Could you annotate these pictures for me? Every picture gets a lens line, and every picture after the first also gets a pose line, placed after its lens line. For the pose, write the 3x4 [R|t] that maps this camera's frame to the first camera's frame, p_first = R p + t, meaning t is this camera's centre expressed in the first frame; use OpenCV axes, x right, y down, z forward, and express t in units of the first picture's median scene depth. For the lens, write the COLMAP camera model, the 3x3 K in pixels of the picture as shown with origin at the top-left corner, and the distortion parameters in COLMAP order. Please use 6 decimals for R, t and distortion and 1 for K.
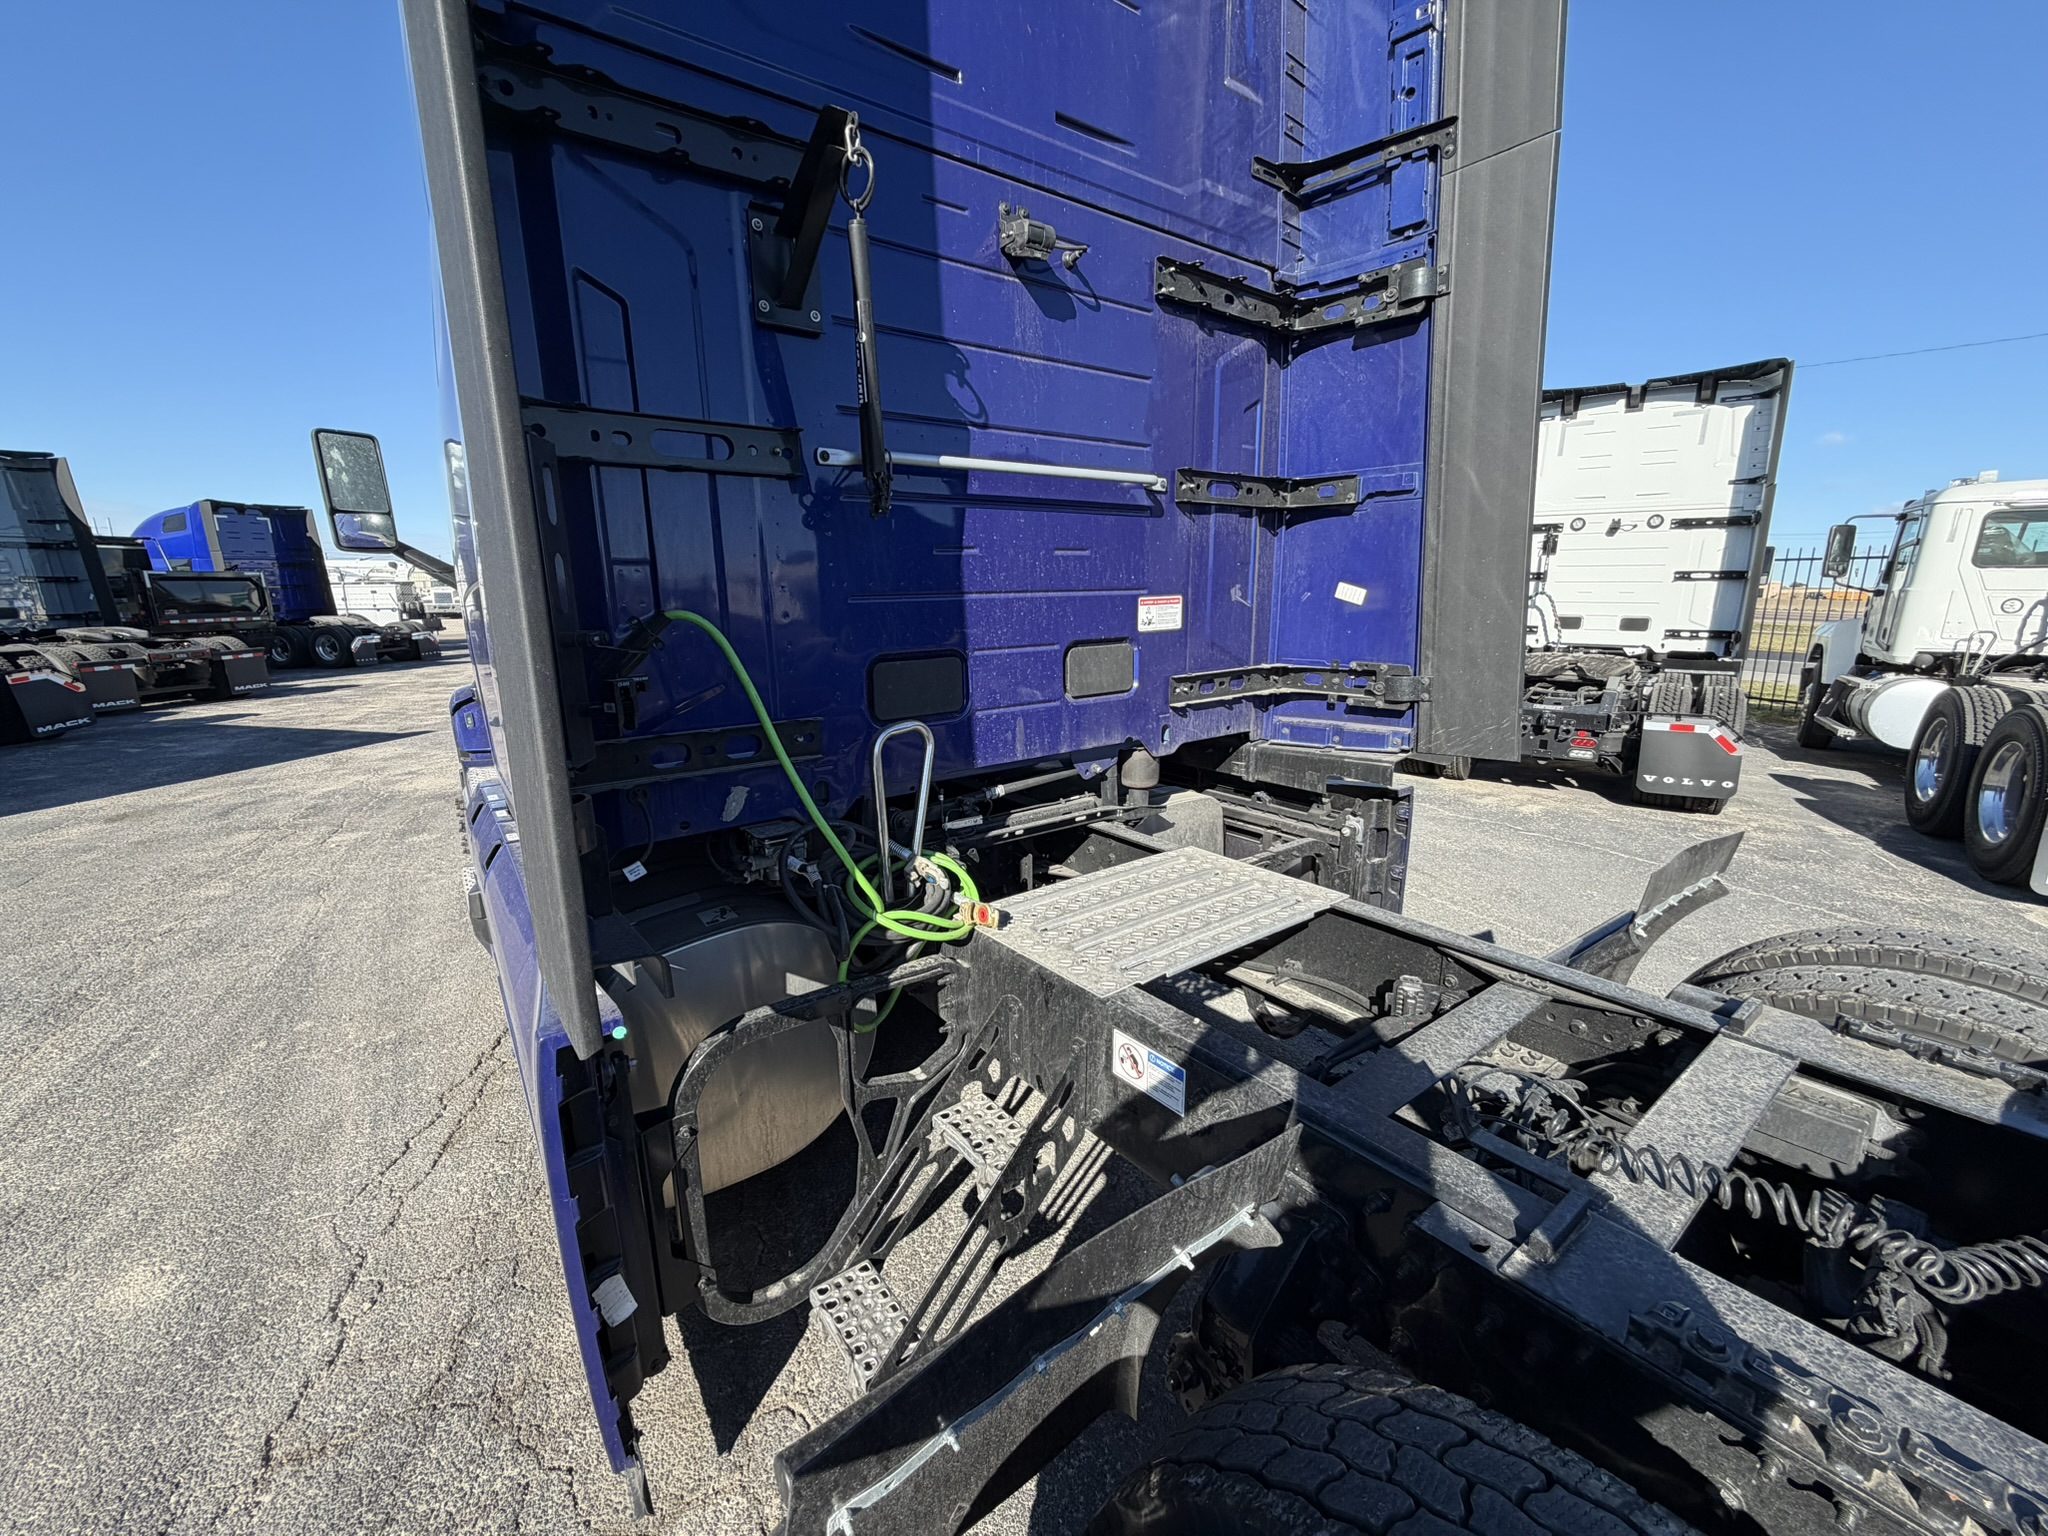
lens RADIAL K [[834.4, 0, 1026.9], [0, 834.4, 772.3], [0, 0, 1]] dist [0.002472, 0.000278]
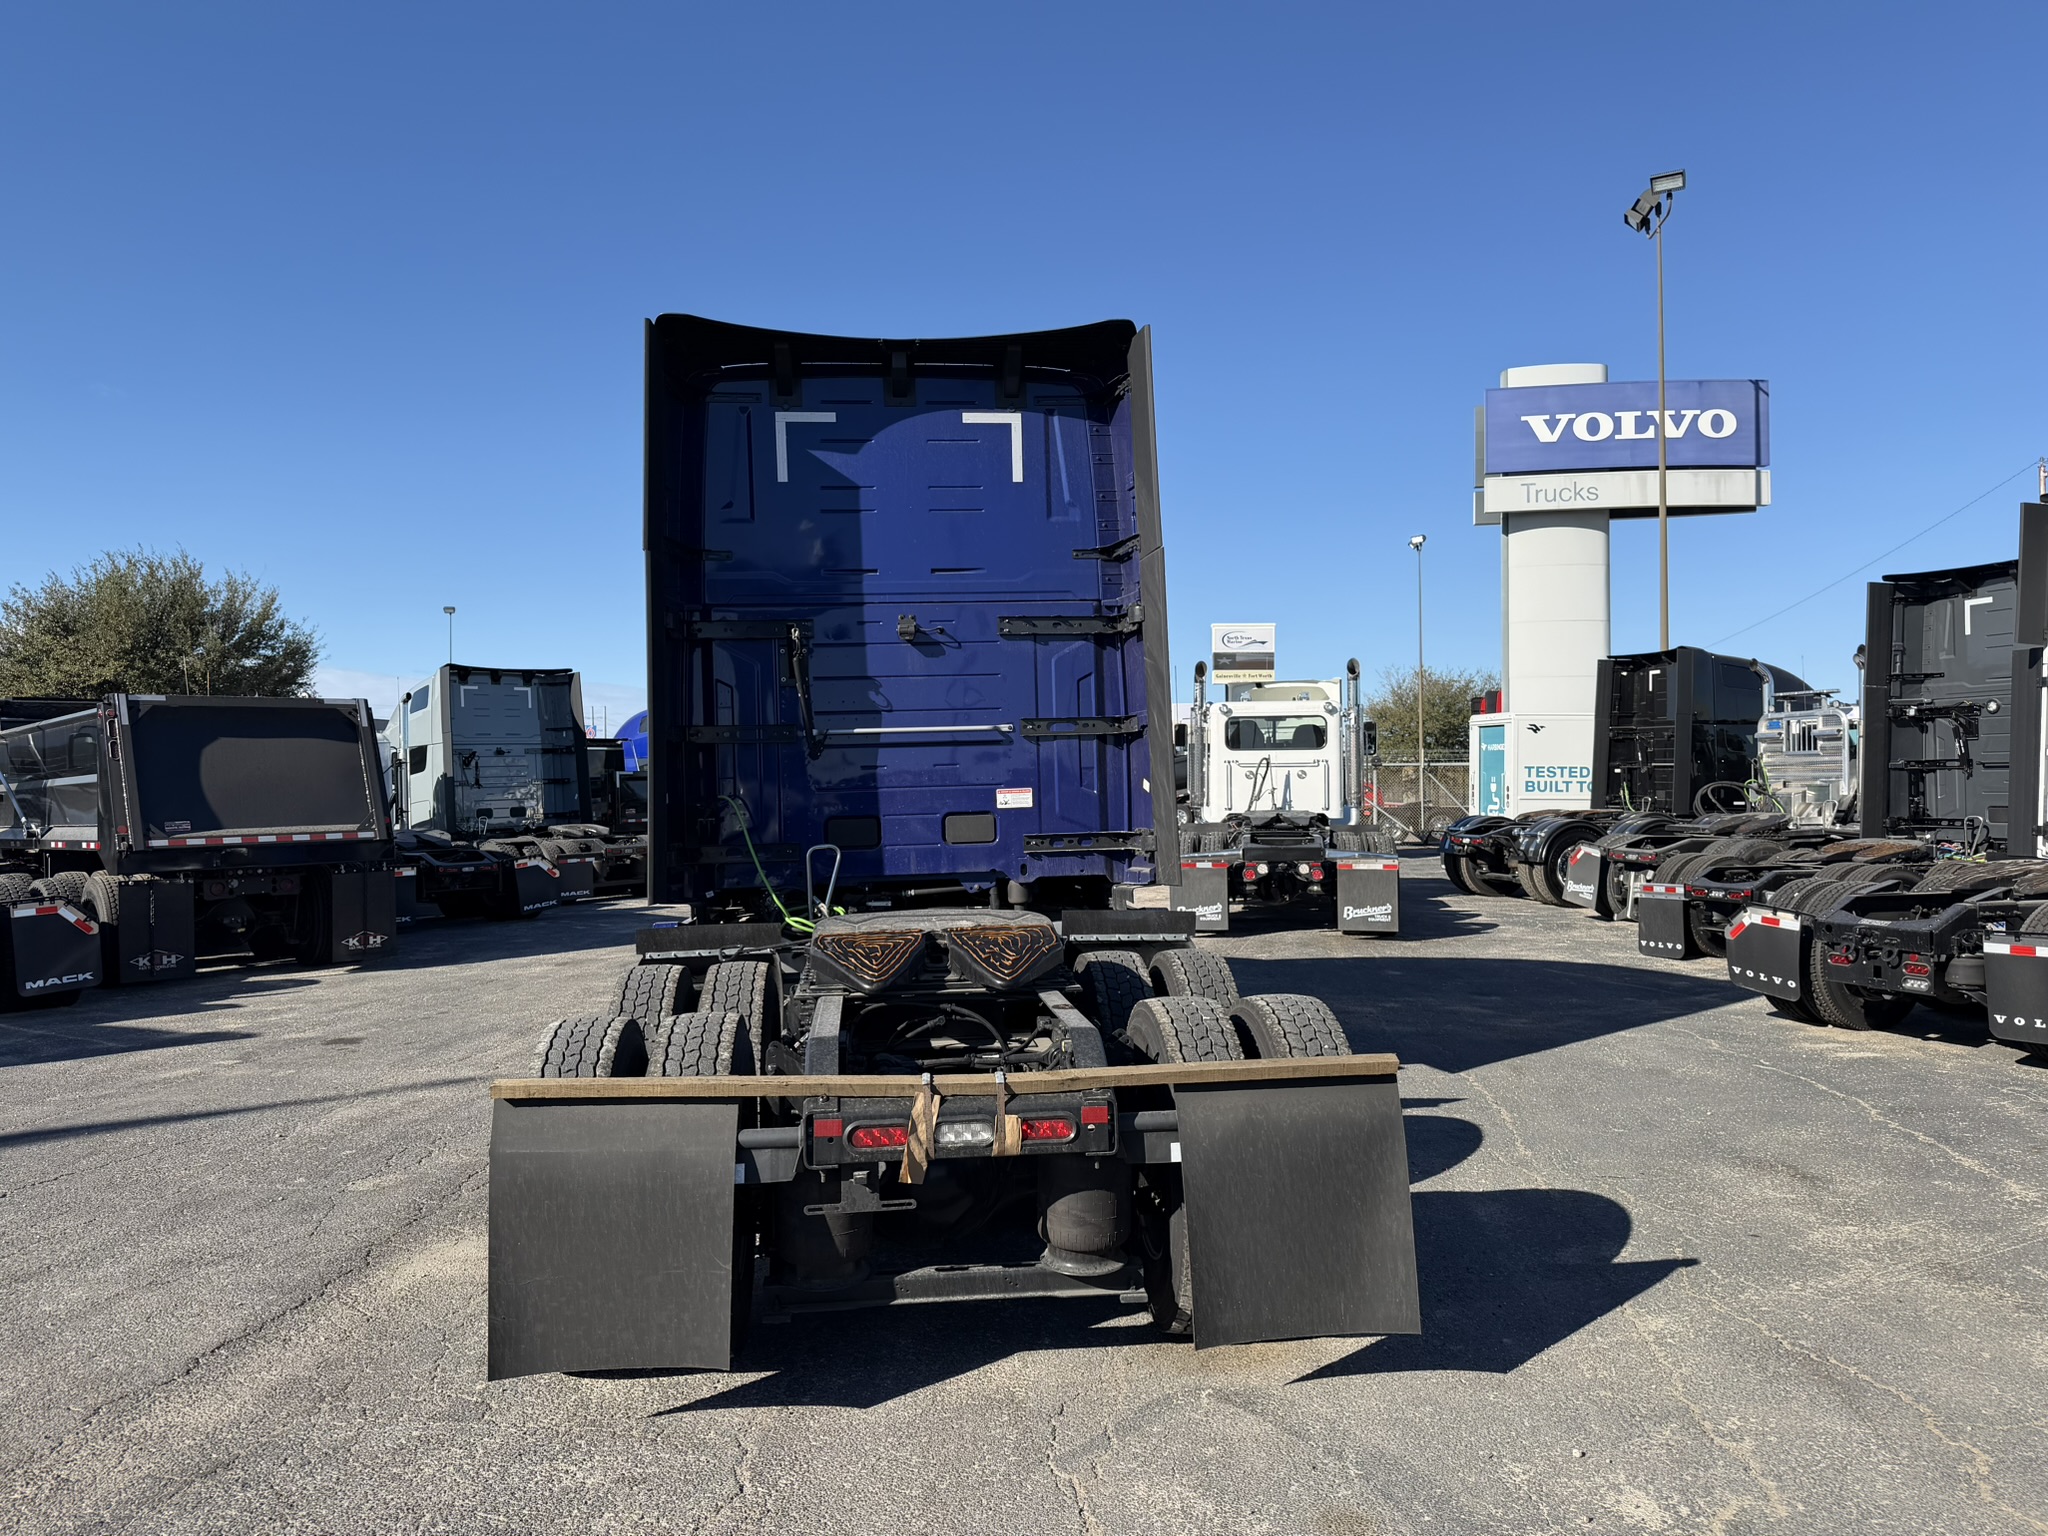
lens RADIAL K [[1507.3, 0, 1028.9], [0, 1507.3, 768.3], [0, 0, 1]] dist [0.191547, -0.317595]
pose [[0.856714, -0.015933, -0.515545, 0.675872], [-0.097692, 0.976419, -0.192517, 0.131062], [0.506455, 0.215296, 0.834955, -0.605153]]
